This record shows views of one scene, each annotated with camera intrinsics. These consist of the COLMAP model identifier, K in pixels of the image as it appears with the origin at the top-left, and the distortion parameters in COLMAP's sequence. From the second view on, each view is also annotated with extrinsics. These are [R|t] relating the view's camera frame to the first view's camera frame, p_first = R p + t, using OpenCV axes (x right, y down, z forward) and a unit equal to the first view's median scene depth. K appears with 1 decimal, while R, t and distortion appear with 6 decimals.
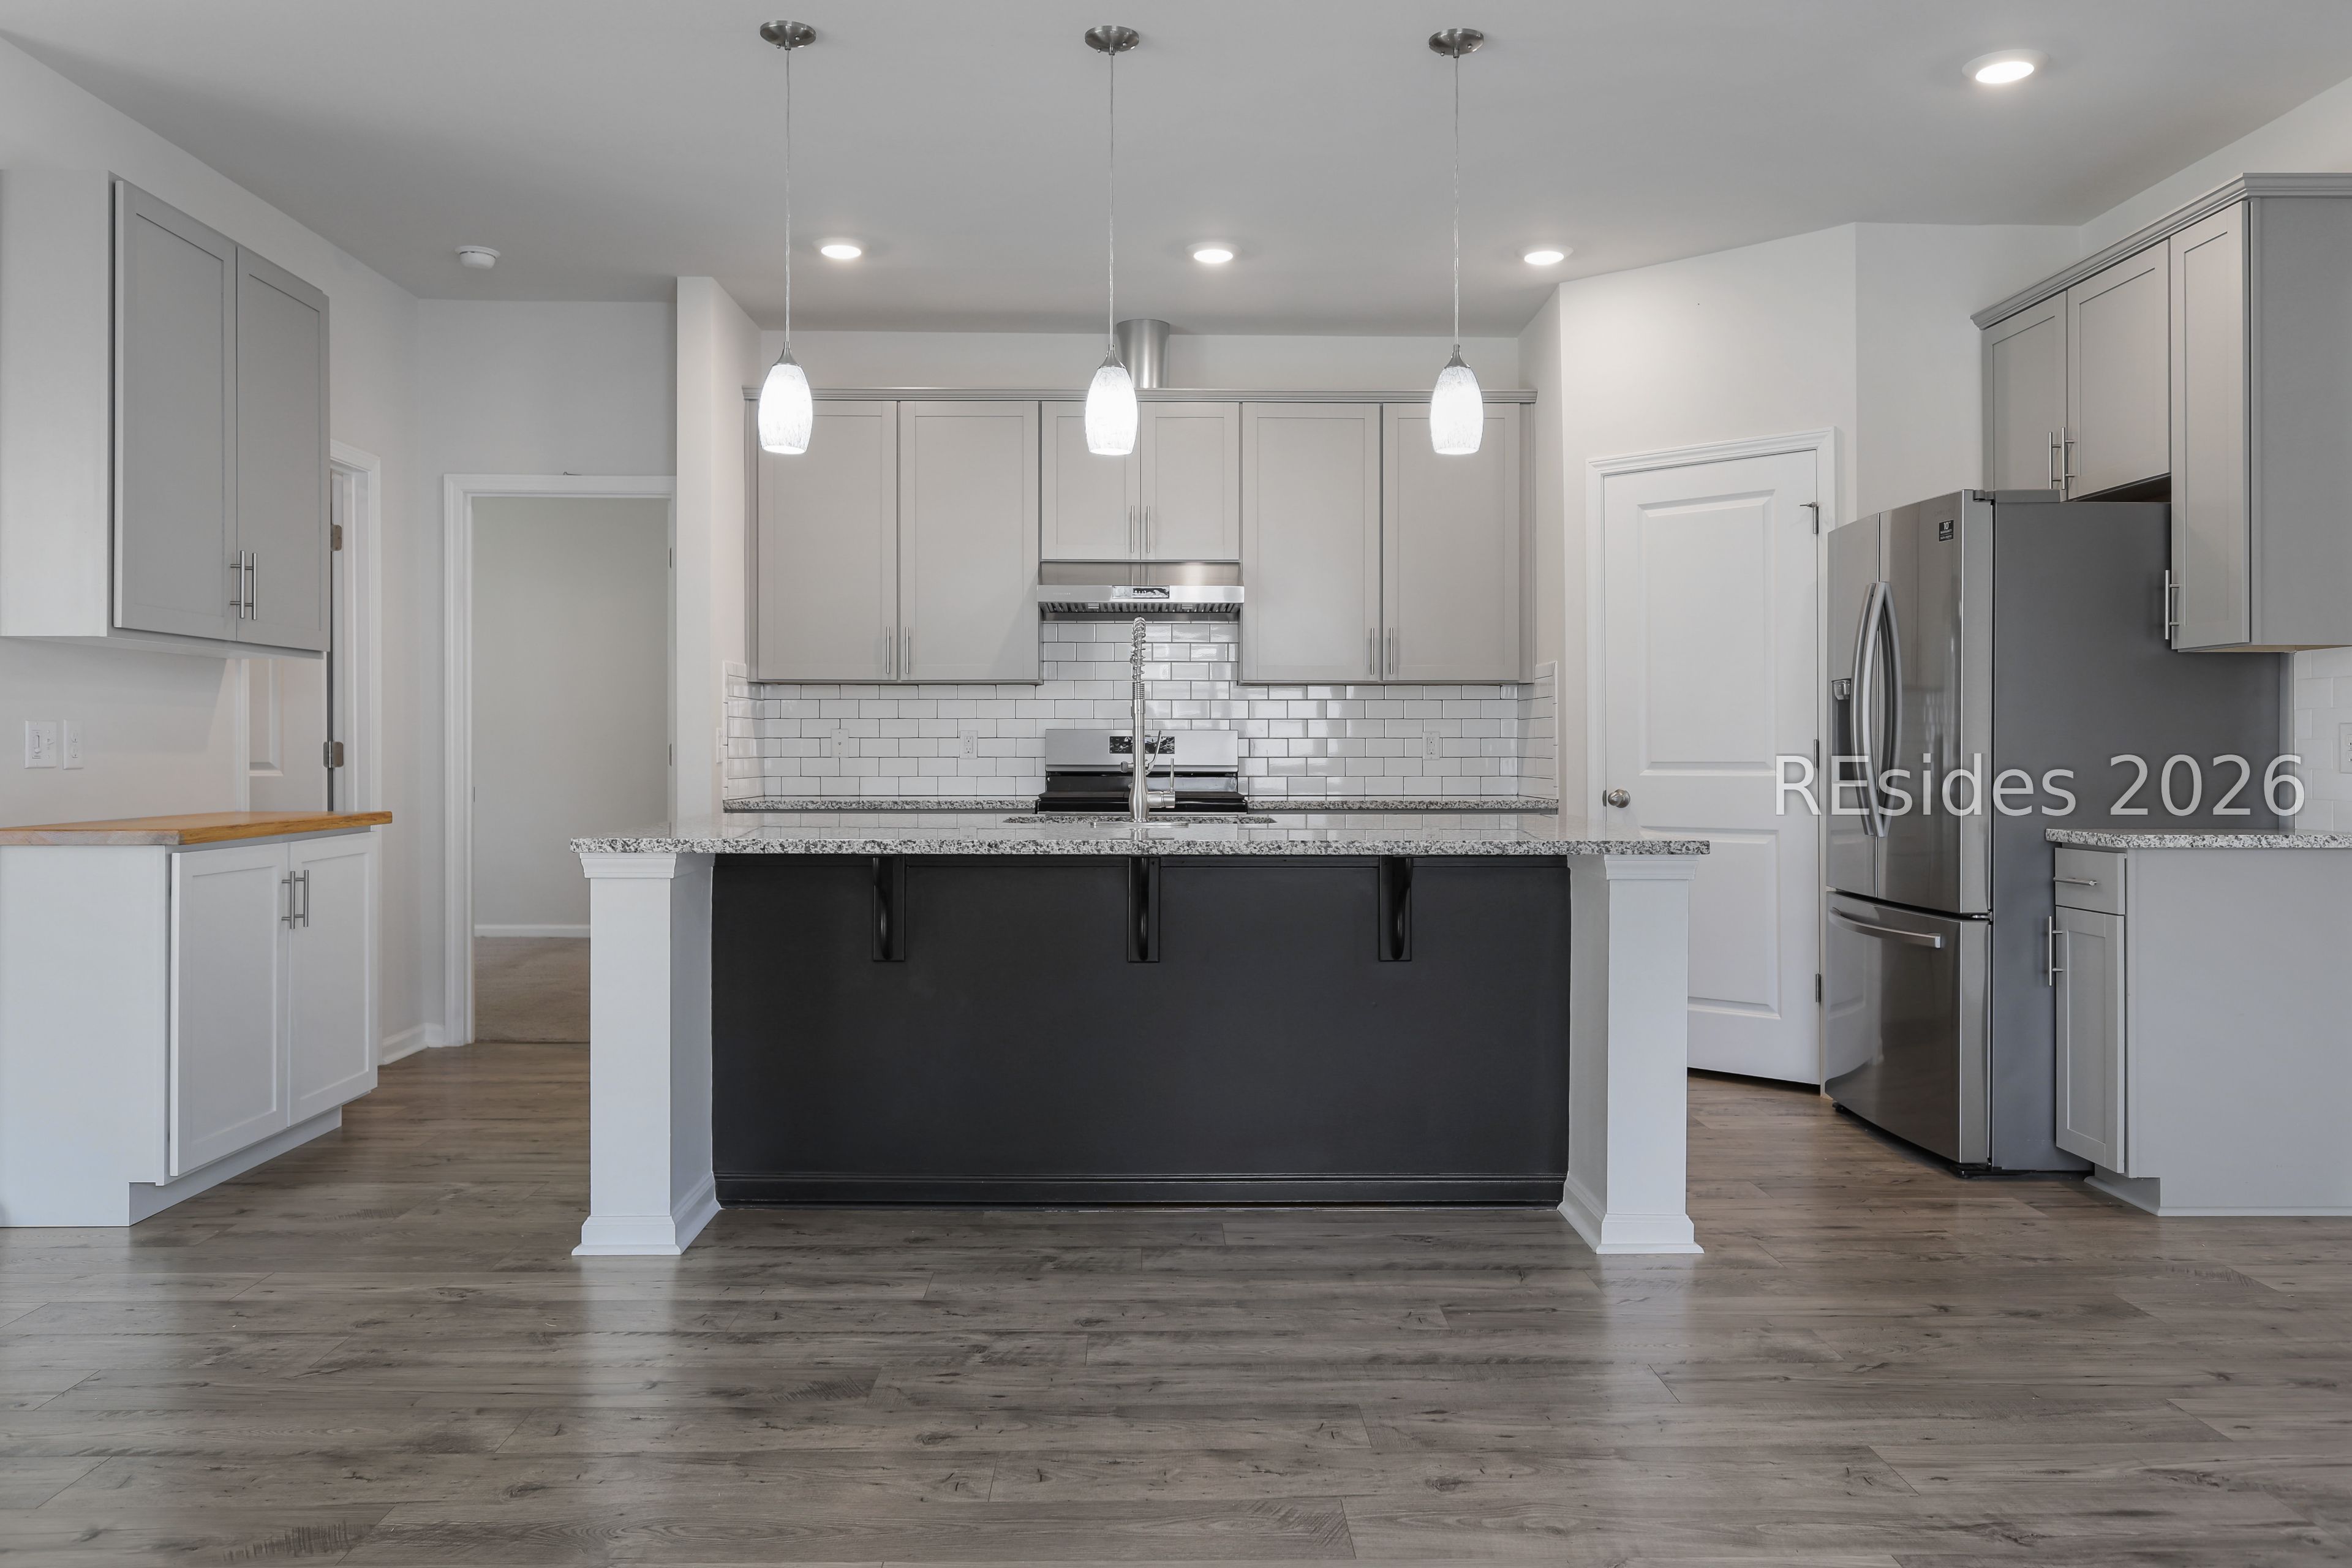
lens RADIAL K [[1787.2, 0, 1163.3], [0, 1787.2, 736.6], [0, 0, 1]] dist [-0.002547, 0.014278]
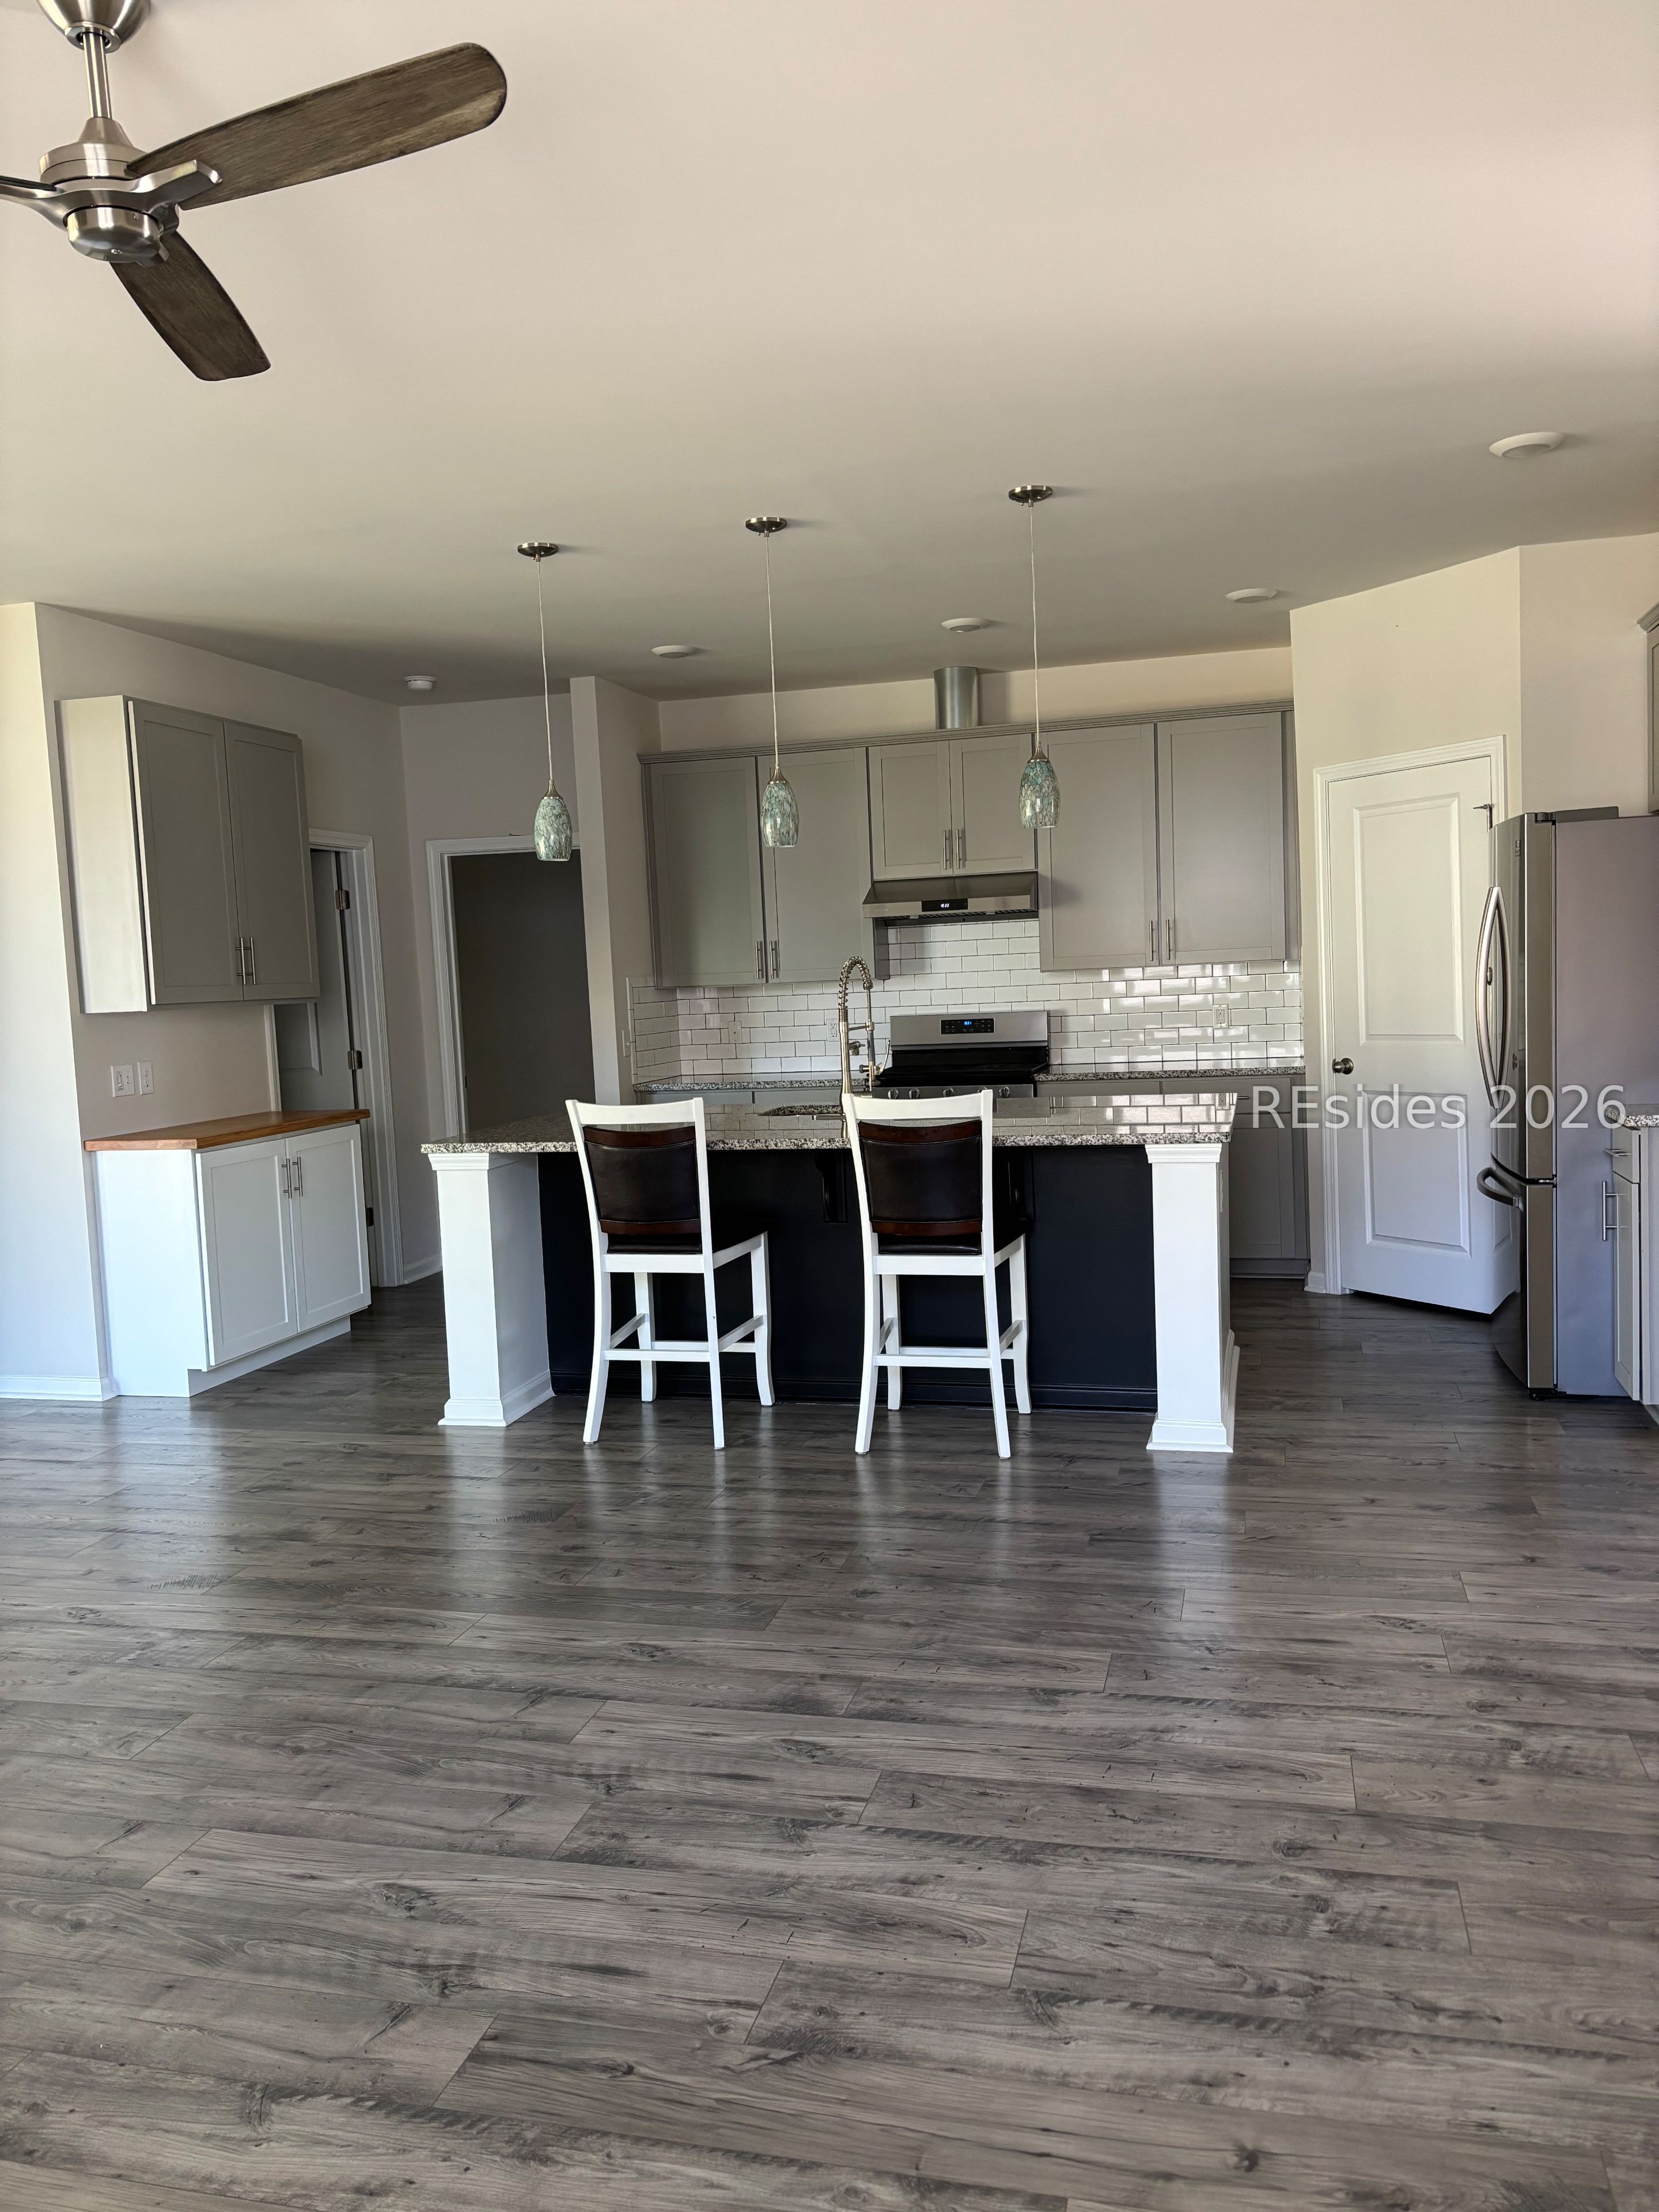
lens RADIAL K [[1689.5, 0, 786.7], [0, 1689.5, 1064.9], [0, 0, 1]] dist [0.041296, -0.042892]
pose [[0.958173, -0.027990, -0.284817, 0.327977], [0.046226, 0.997274, 0.057507, -0.067588], [0.282431, -0.068267, 0.956856, -0.218474]]
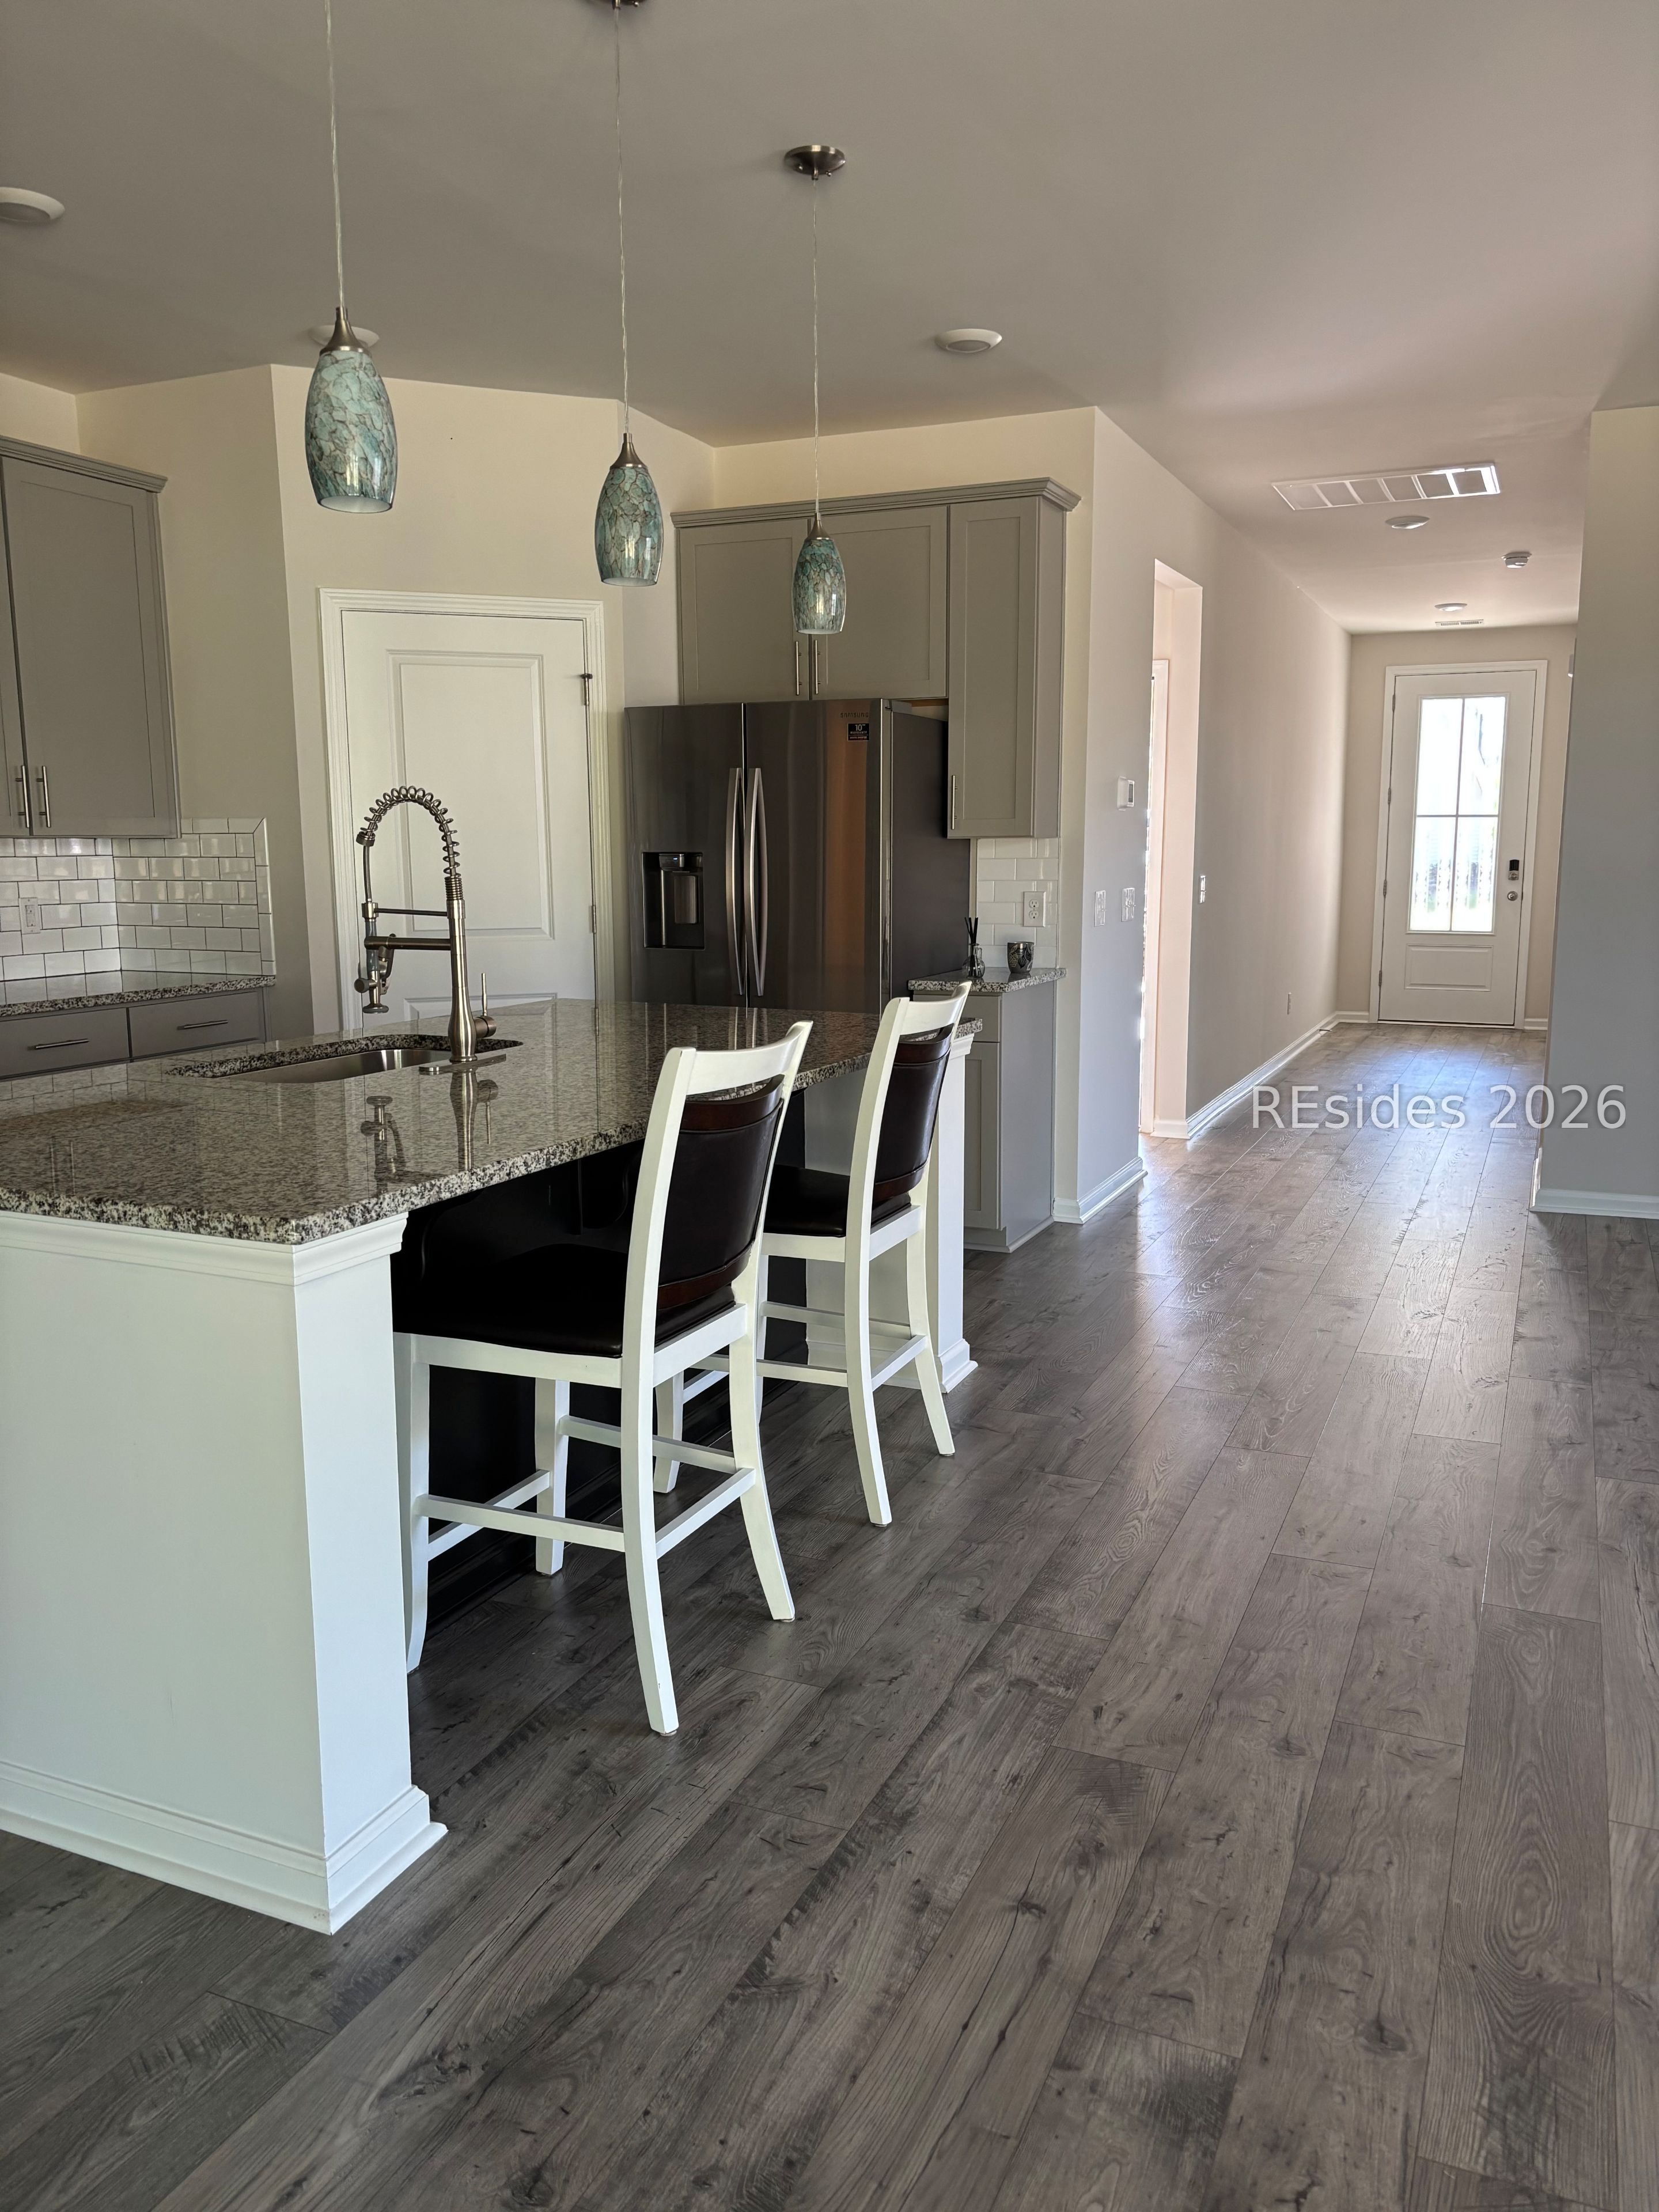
lens RADIAL K [[1689.5, 0, 867.0], [0, 1689.5, 1107.1], [0, 0, 1]] dist [0.041296, -0.042892]
pose [[0.396250, -0.143495, 0.906860, -0.672200], [-0.004159, 0.987421, 0.158060, -0.052875], [-0.918133, -0.066403, 0.390669, 0.608100]]
